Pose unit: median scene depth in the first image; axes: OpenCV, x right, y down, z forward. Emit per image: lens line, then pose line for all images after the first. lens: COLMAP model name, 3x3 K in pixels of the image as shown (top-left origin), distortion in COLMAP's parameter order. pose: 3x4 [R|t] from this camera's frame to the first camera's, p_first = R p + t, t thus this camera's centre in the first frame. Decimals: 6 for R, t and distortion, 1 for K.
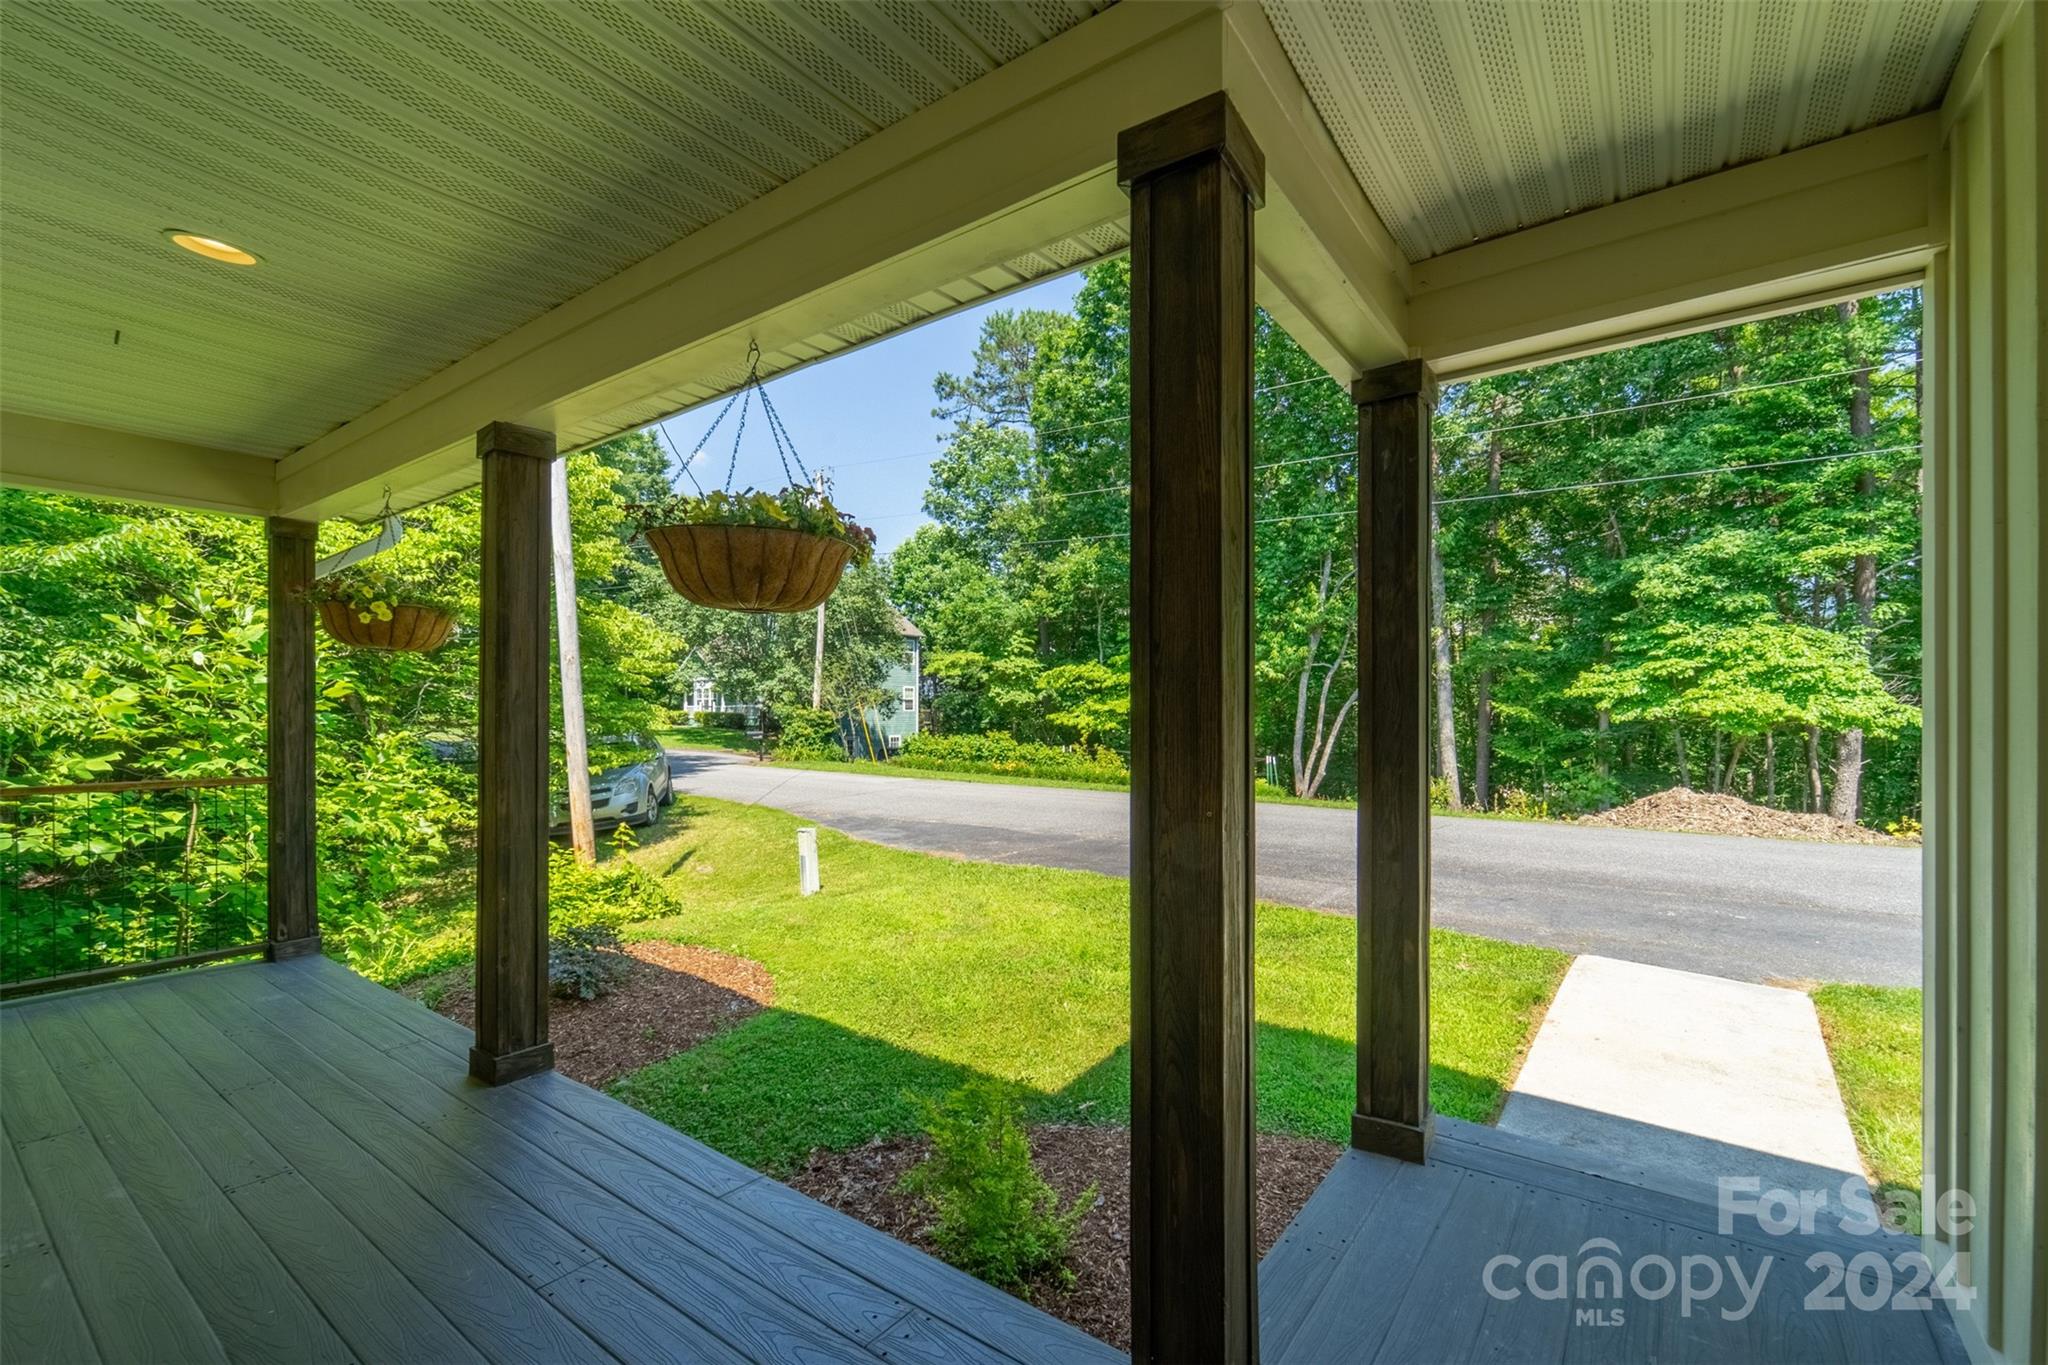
lens RADIAL K [[866.4, 0, 1076.0], [0, 866.4, 722.6], [0, 0, 1]] dist [0.000139, -0.000044]
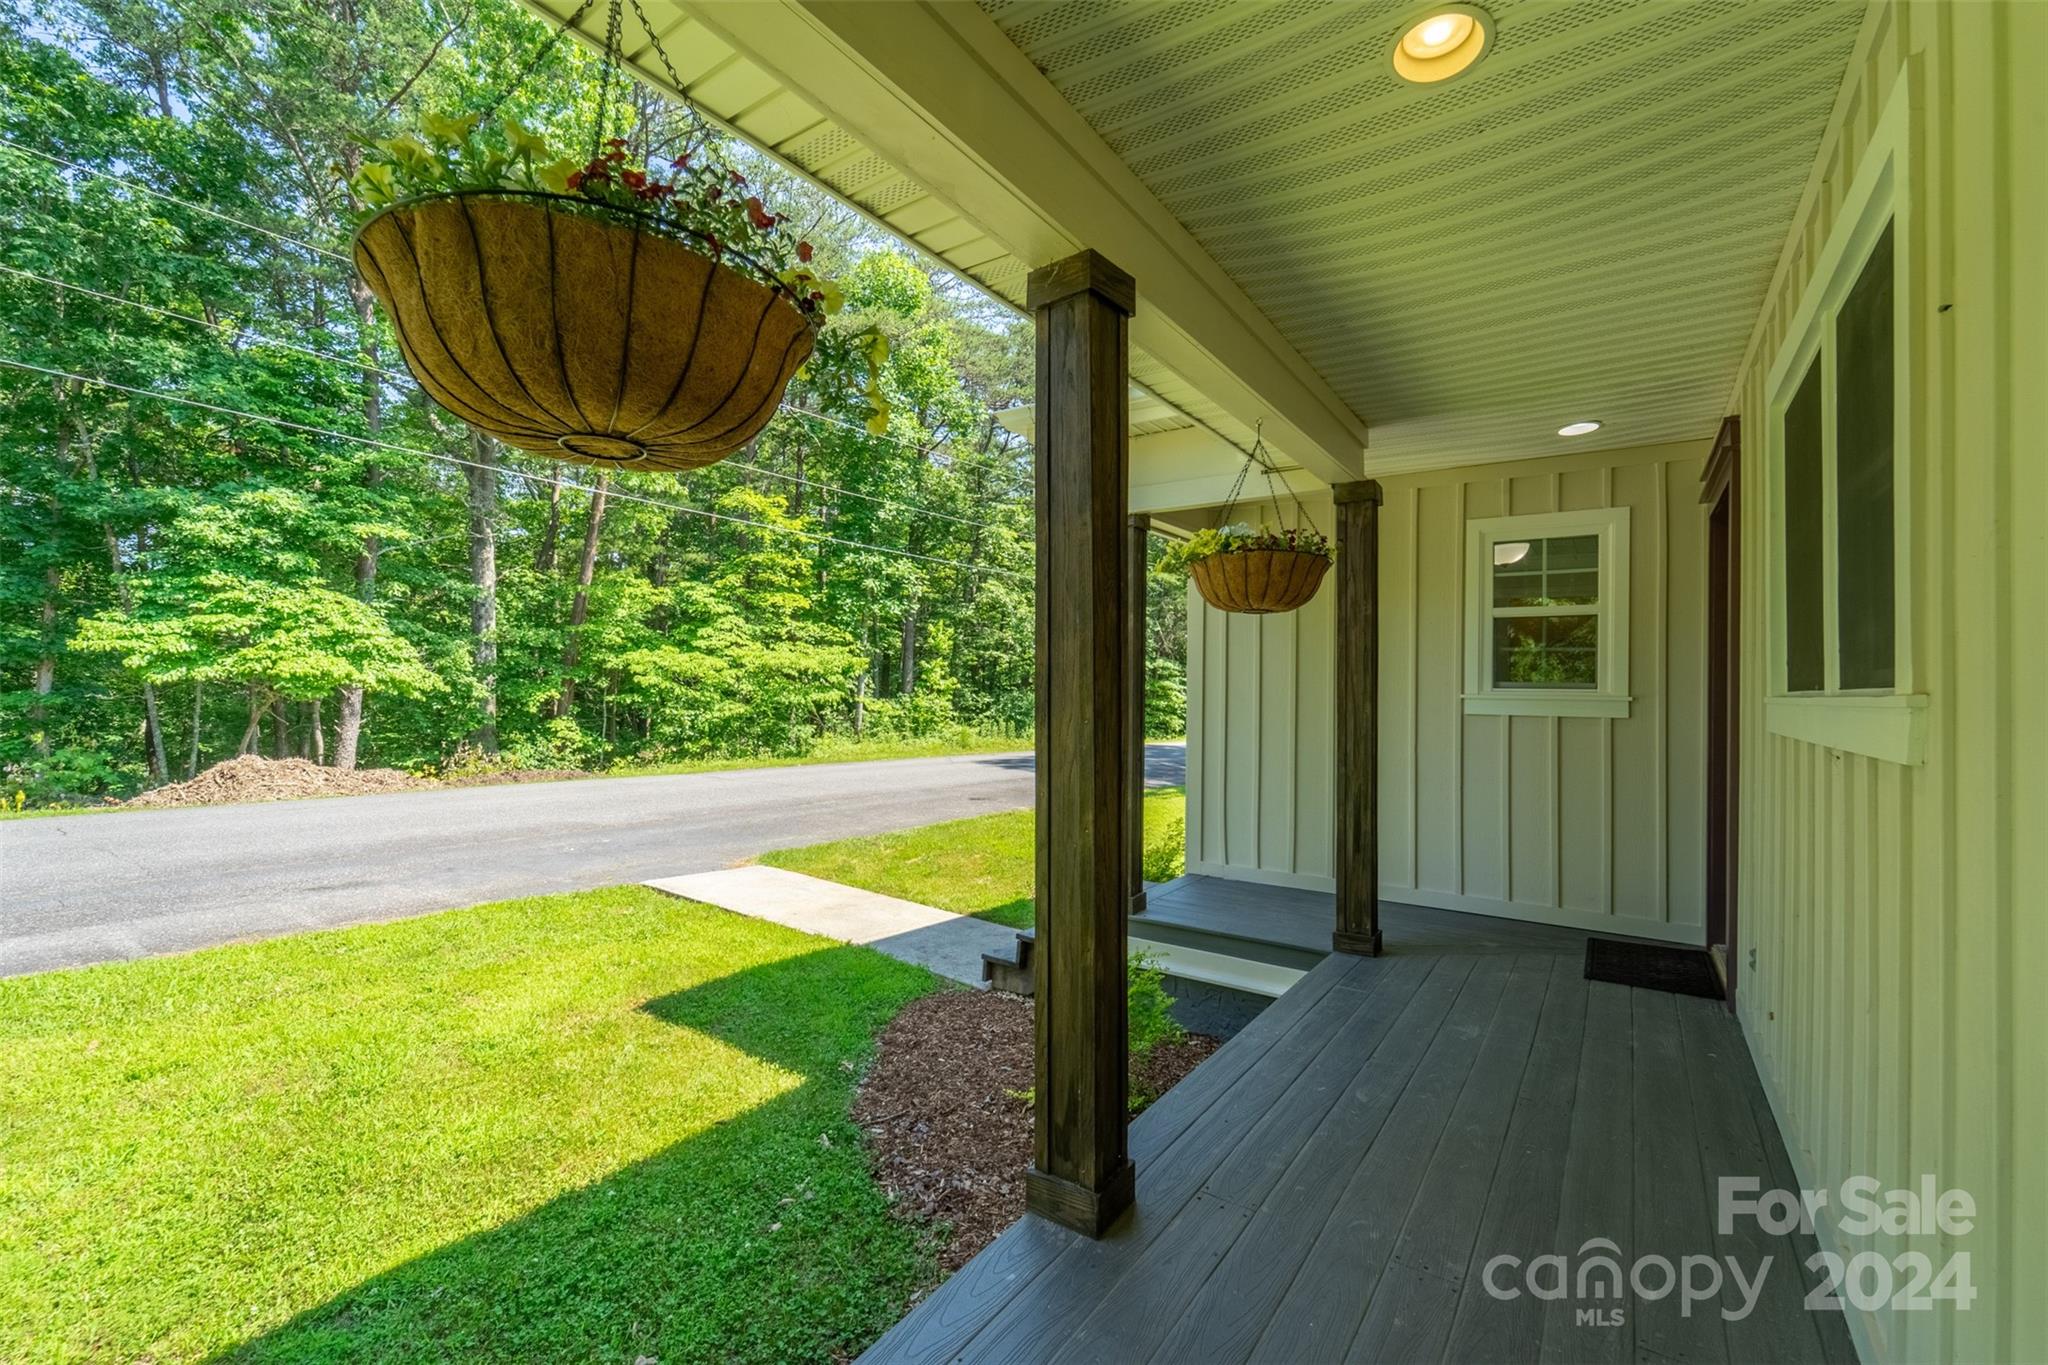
lens RADIAL K [[866.4, 0, 1028.8], [0, 866.4, 688.3], [0, 0, 1]] dist [0.000139, -0.000044]
pose [[-0.010570, 0.003277, 0.999939, -0.220262], [-0.008578, 0.999958, -0.003368, -0.000353], [-0.999907, -0.008613, -0.010542, 0.172717]]
